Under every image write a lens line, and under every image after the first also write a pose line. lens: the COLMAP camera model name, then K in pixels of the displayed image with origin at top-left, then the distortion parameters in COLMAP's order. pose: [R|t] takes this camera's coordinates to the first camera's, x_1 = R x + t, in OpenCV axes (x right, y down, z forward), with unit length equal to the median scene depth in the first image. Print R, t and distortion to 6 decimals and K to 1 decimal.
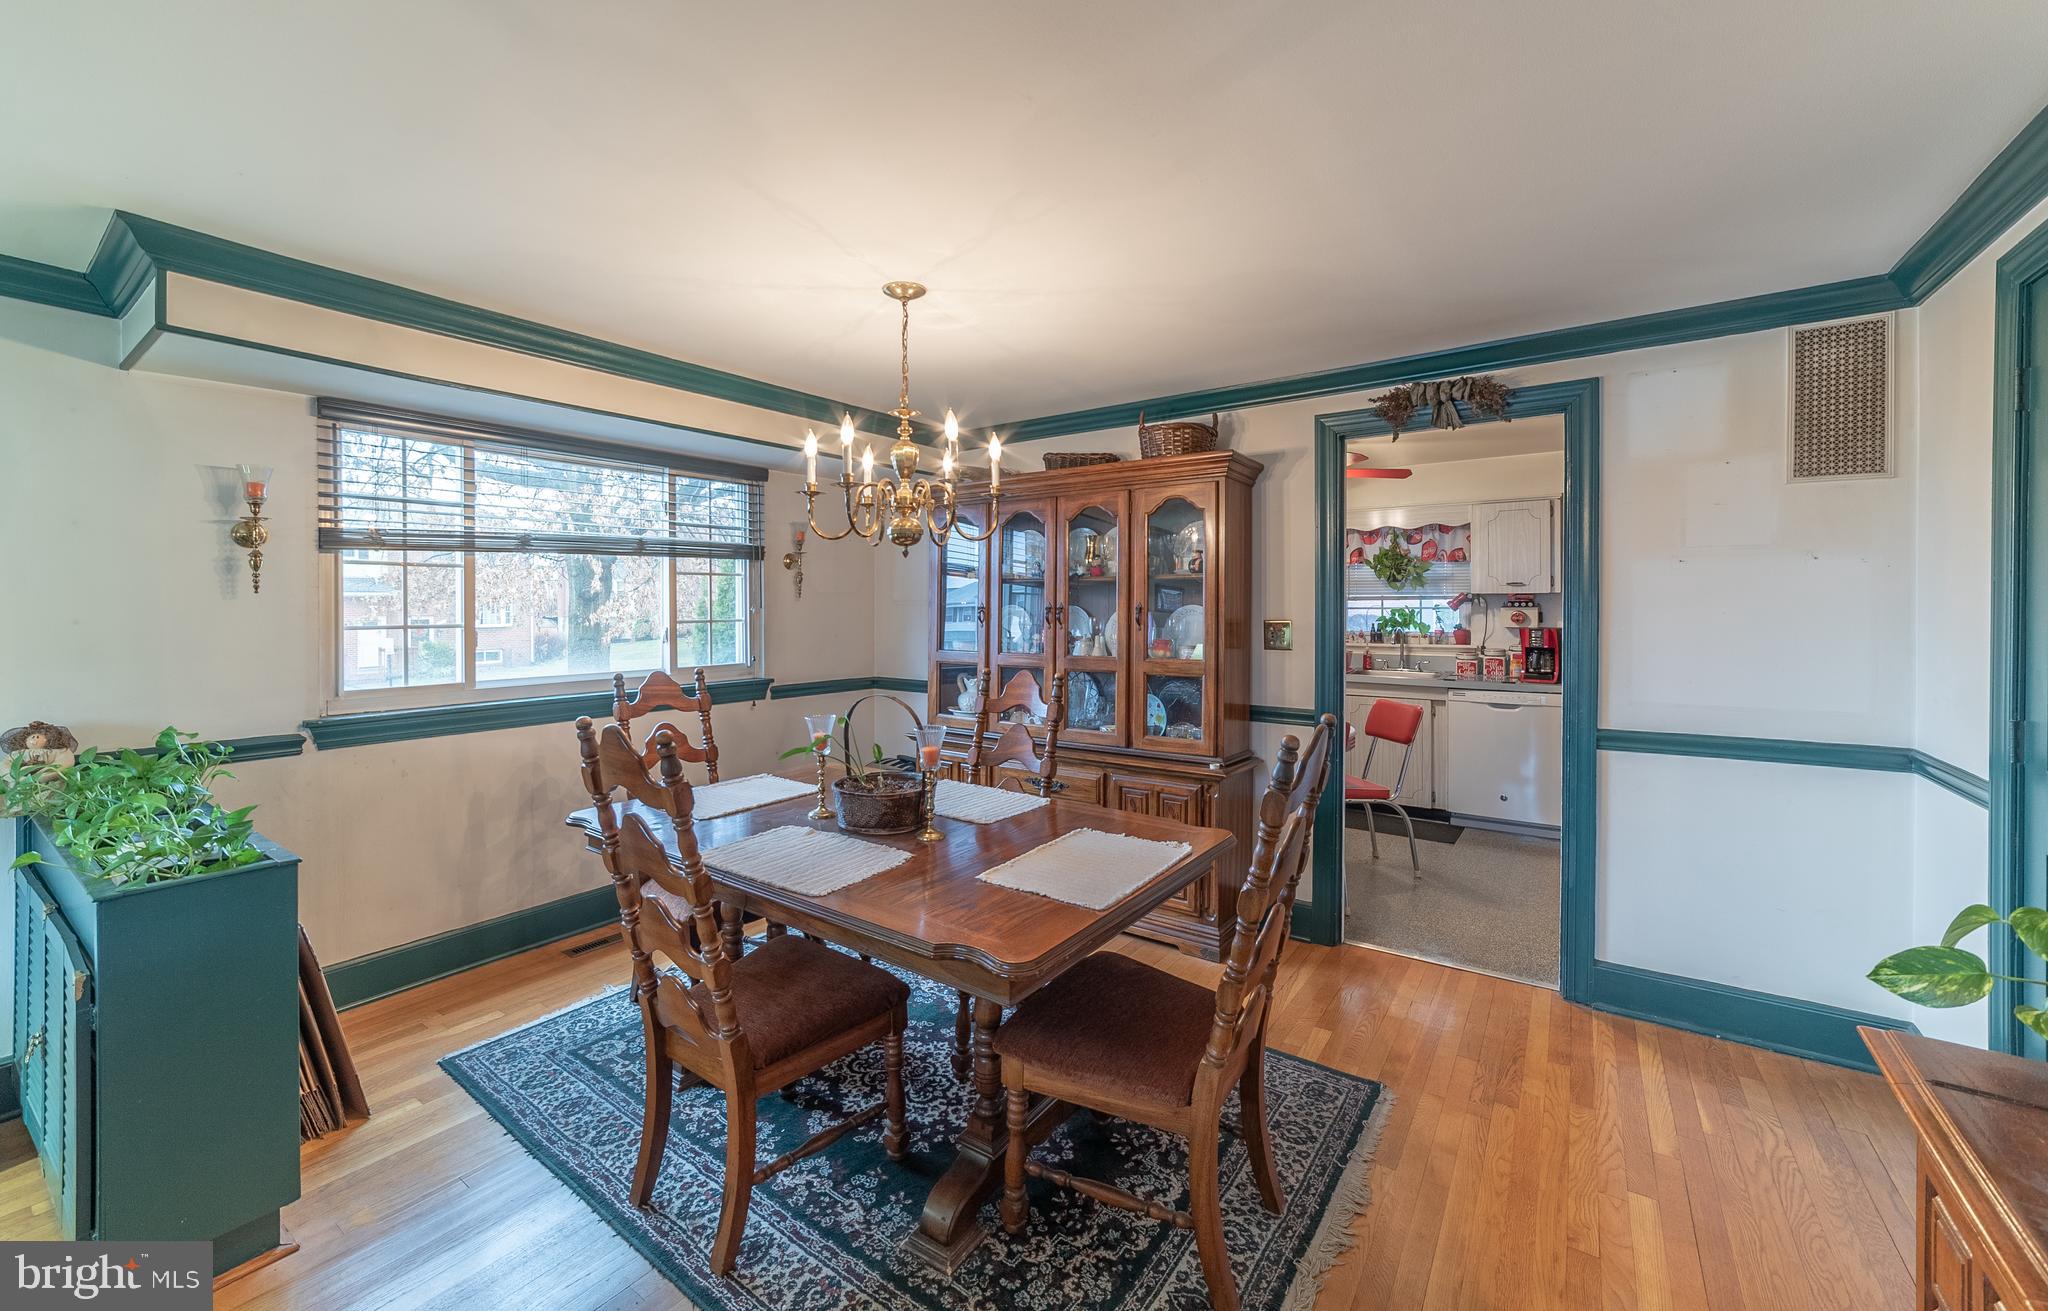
lens RADIAL K [[797.7, 0, 1041.0], [0, 797.7, 618.4], [0, 0, 1]] dist [0.002801, -0.000026]
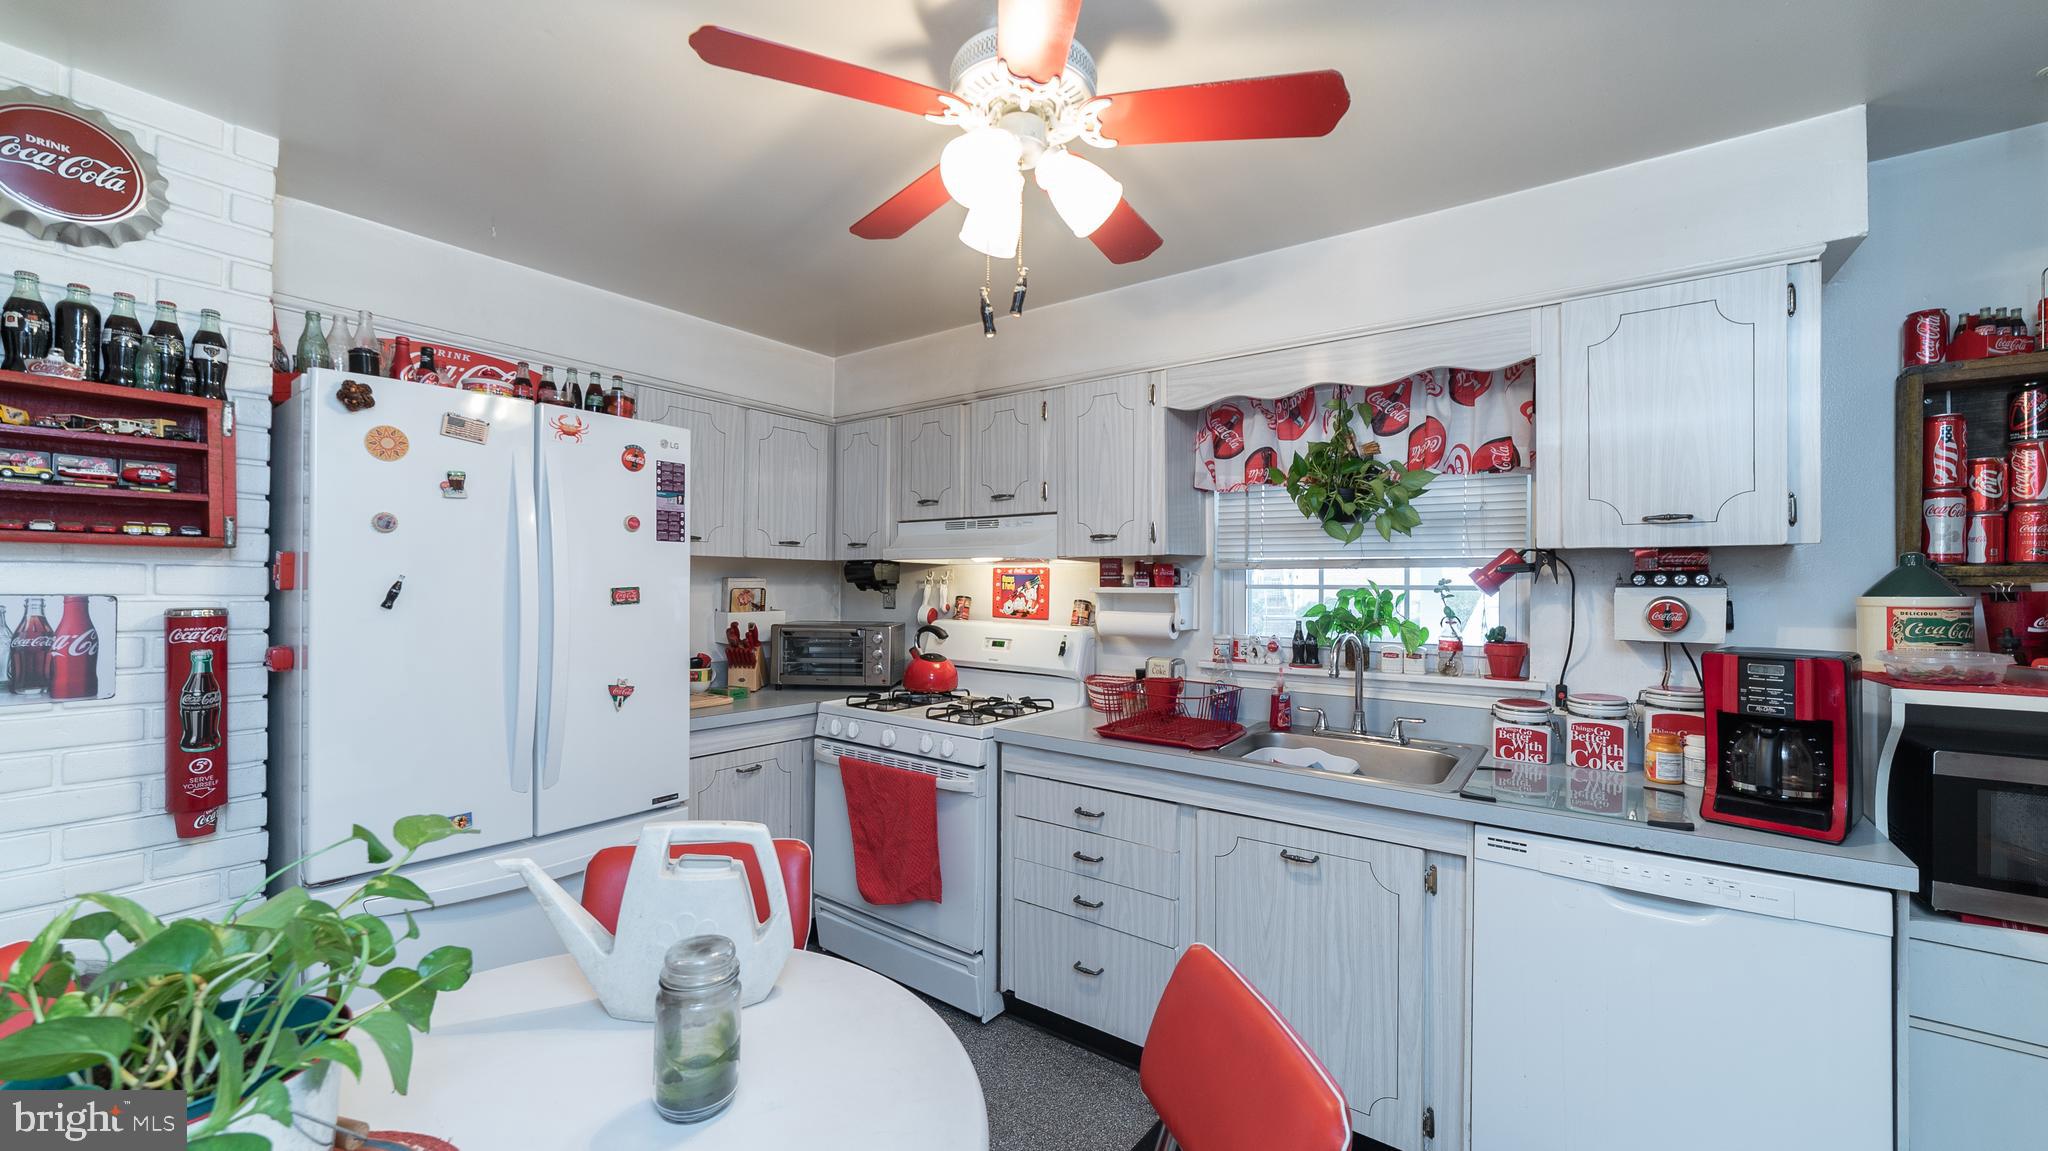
lens RADIAL K [[796.4, 0, 1029.5], [0, 796.4, 586.1], [0, 0, 1]] dist [-0.003270, 0.000906]
pose [[0.999643, 0.011475, -0.024117, 0.294556], [-0.011808, 0.999836, -0.013721, -0.005408], [0.023955, 0.014000, 0.999615, 0.589231]]
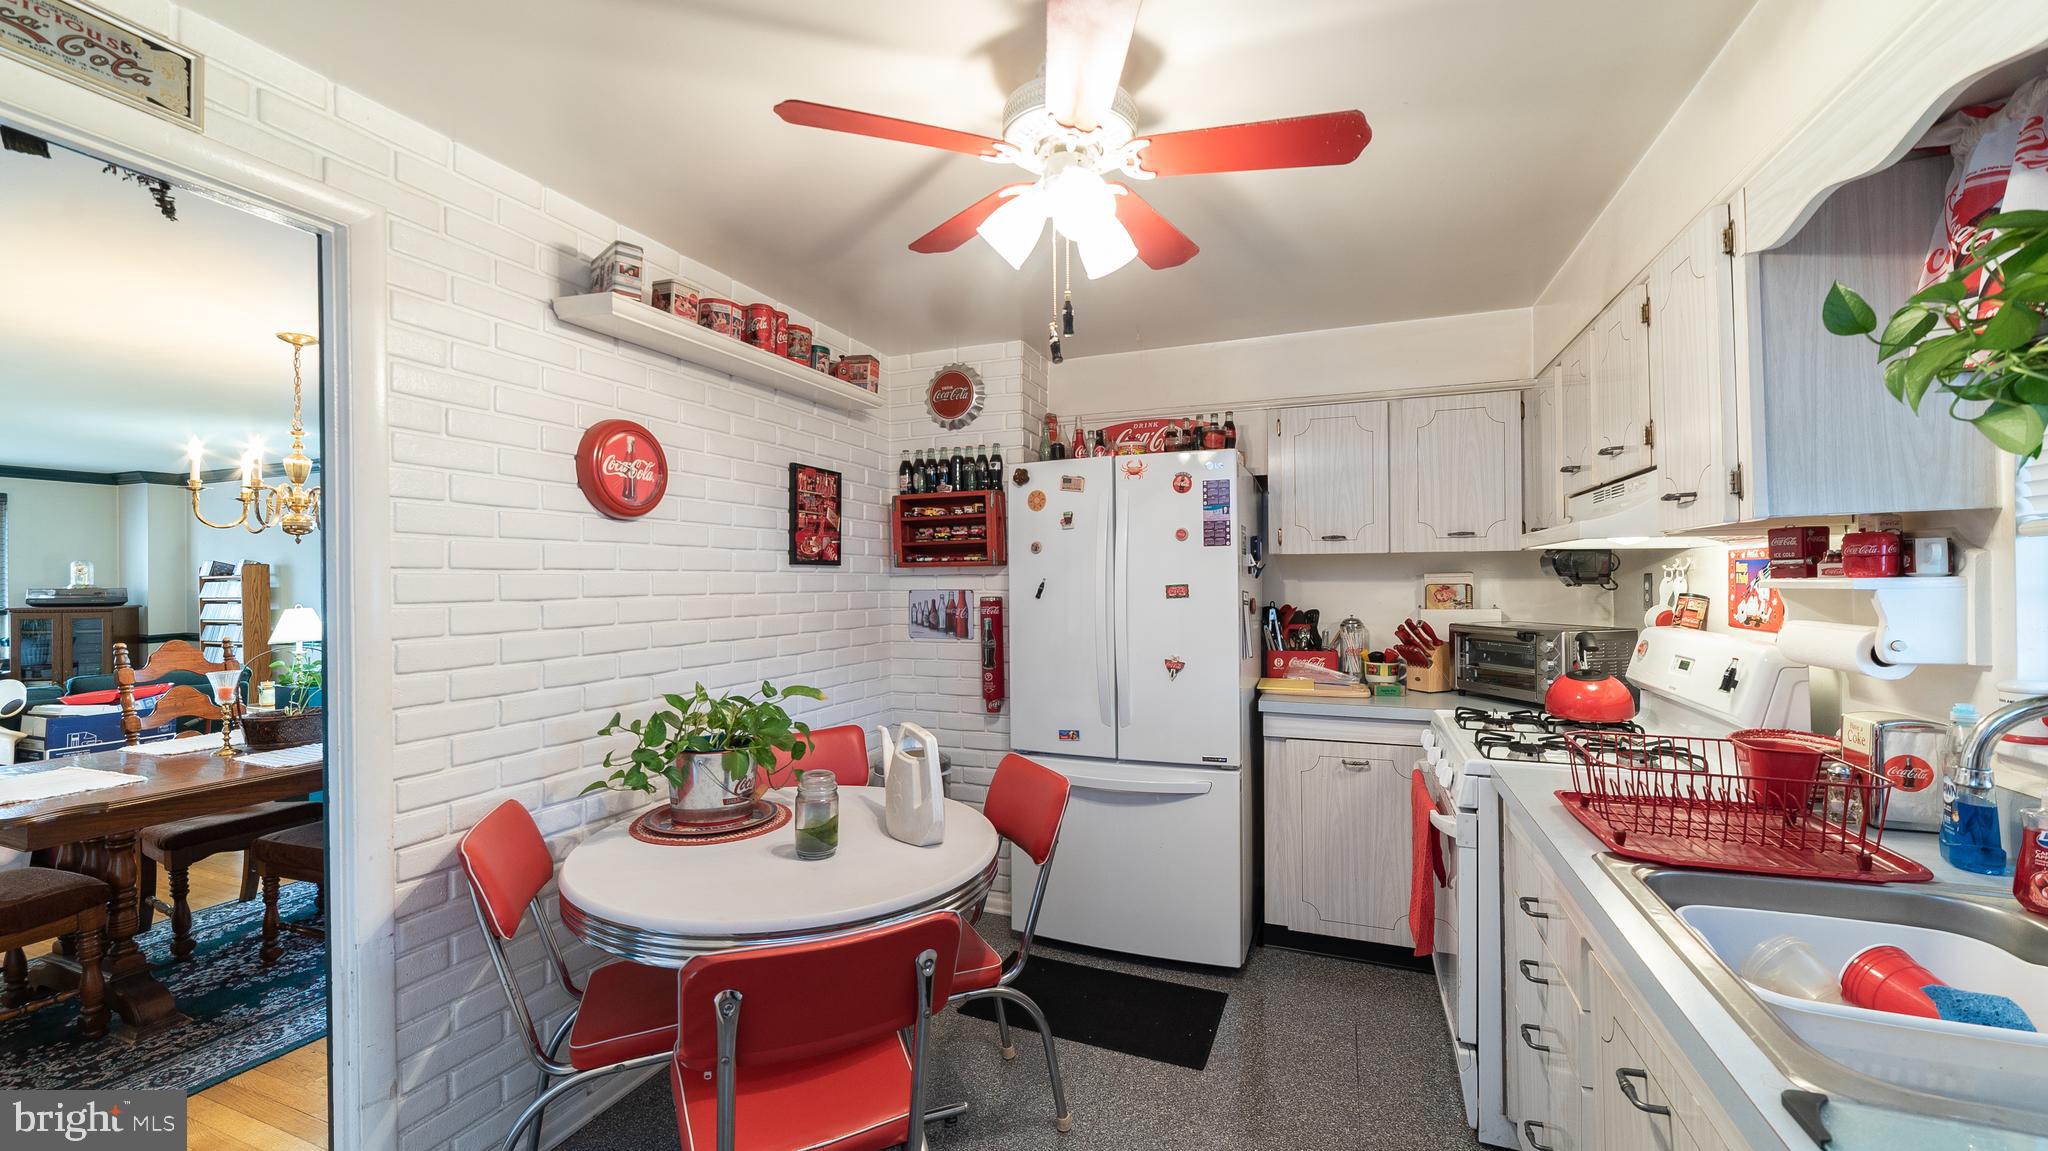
lens RADIAL K [[796.4, 0, 1033.1], [0, 796.4, 580.9], [0, 0, 1]] dist [-0.003270, 0.000906]
pose [[0.237210, 0.001804, -0.971457, 0.567247], [-0.007926, 0.999969, -0.000078, -0.009596], [0.971426, 0.007718, 0.237217, 0.778827]]
